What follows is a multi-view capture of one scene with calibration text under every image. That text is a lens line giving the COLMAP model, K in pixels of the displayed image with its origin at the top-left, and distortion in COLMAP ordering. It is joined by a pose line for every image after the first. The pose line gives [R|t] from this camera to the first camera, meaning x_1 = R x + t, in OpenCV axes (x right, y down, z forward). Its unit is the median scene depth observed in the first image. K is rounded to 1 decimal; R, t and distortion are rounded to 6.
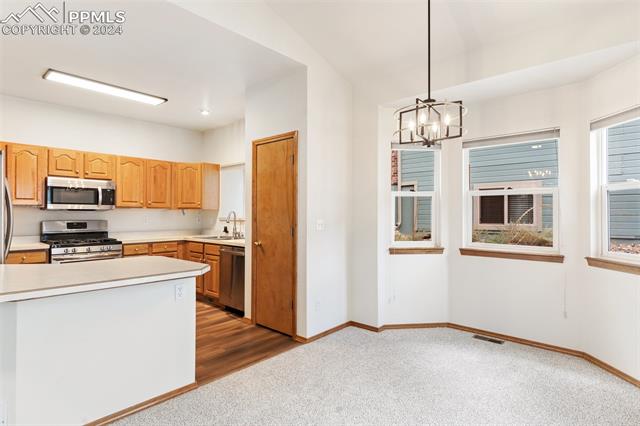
lens RADIAL K [[335.7, 0, 318.5], [0, 335.7, 212.9], [0, 0, 1]] dist [-0.002120, 0.001945]
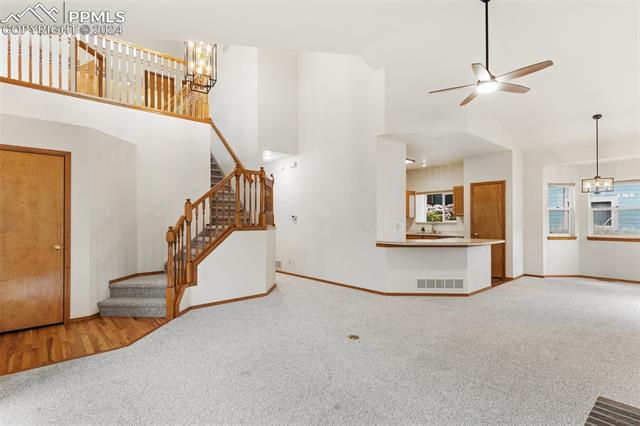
lens RADIAL K [[320.2, 0, 318.9], [0, 320.2, 218.2], [0, 0, 1]] dist [-0.002814, 0.002527]
pose [[0.993770, -0.005093, -0.111330, -0.773470], [0.004698, 0.999982, -0.003817, -0.003426], [0.111347, 0.003270, 0.993776, -0.867272]]
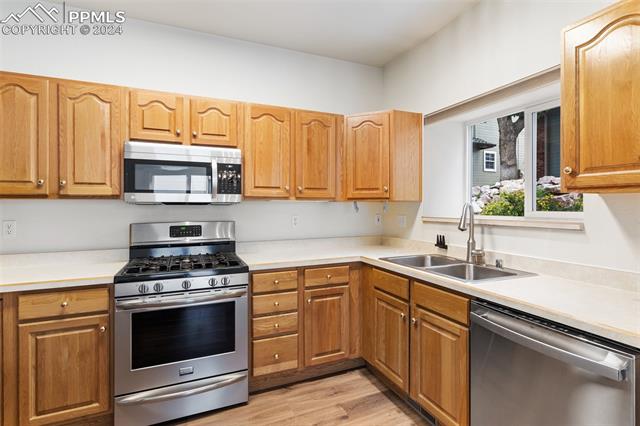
lens RADIAL K [[320.2, 0, 321.8], [0, 320.2, 204.0], [0, 0, 1]] dist [-0.002814, 0.002527]
pose [[0.912579, -0.007370, -0.408833, -0.302213], [0.005718, 0.999970, -0.005263, -0.004342], [0.408859, 0.002466, 0.912594, 0.629301]]
